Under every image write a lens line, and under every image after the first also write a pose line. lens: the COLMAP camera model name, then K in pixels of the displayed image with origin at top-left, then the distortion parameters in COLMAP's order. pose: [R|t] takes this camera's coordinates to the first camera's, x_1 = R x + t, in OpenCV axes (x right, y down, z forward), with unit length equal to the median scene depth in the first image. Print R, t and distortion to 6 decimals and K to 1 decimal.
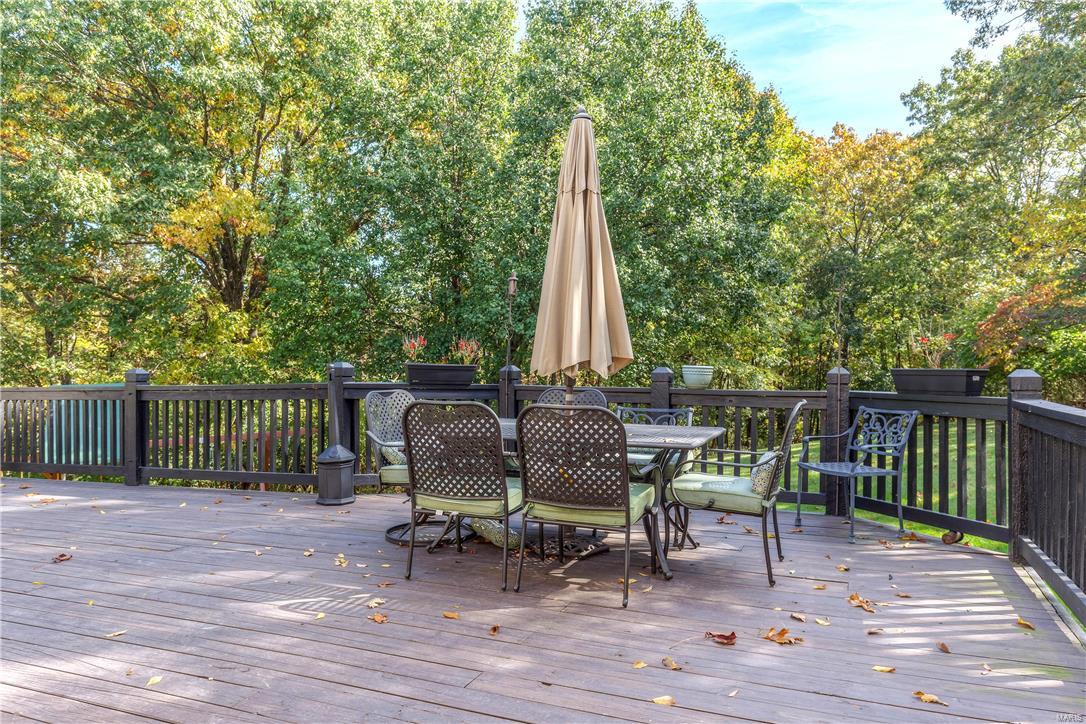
lens RADIAL K [[738.2, 0, 543.0], [0, 738.2, 362.0], [0, 0, 1]] dist [0.002084, 0.001314]
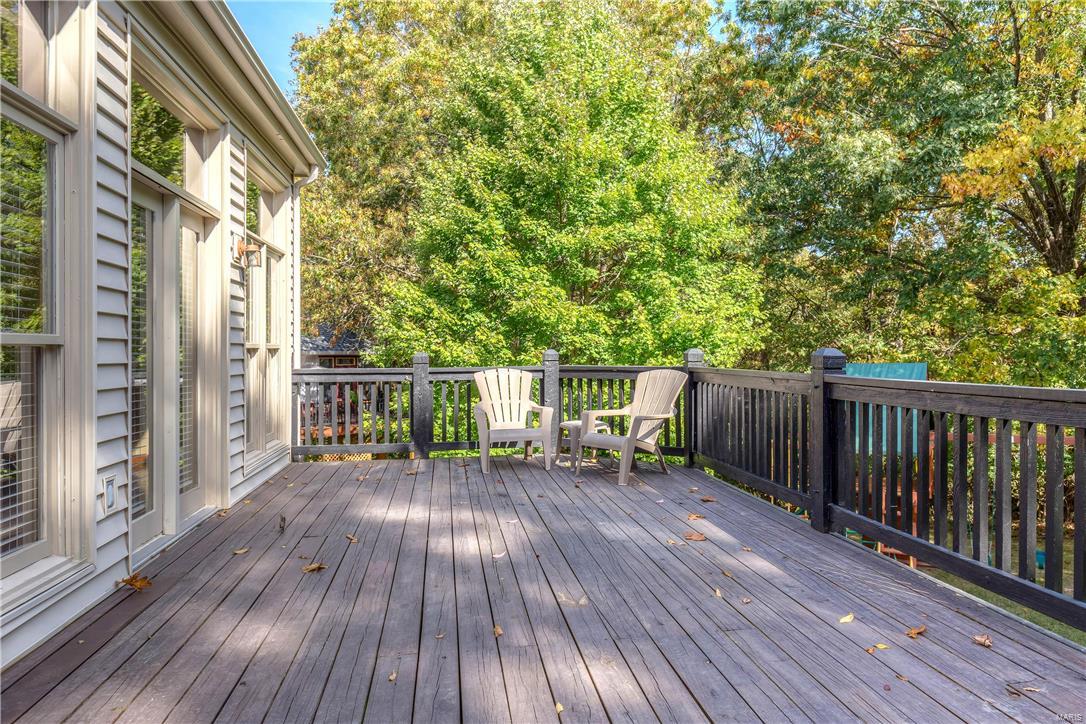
lens RADIAL K [[722.7, 0, 543.5], [0, 722.7, 331.5], [0, 0, 1]] dist [0.004090, 0.002361]
pose [[0.512798, -0.012631, -0.858416, -0.054576], [0.002023, 0.999907, -0.013504, 0.000732], [0.858507, 0.005188, 0.512776, 0.188055]]
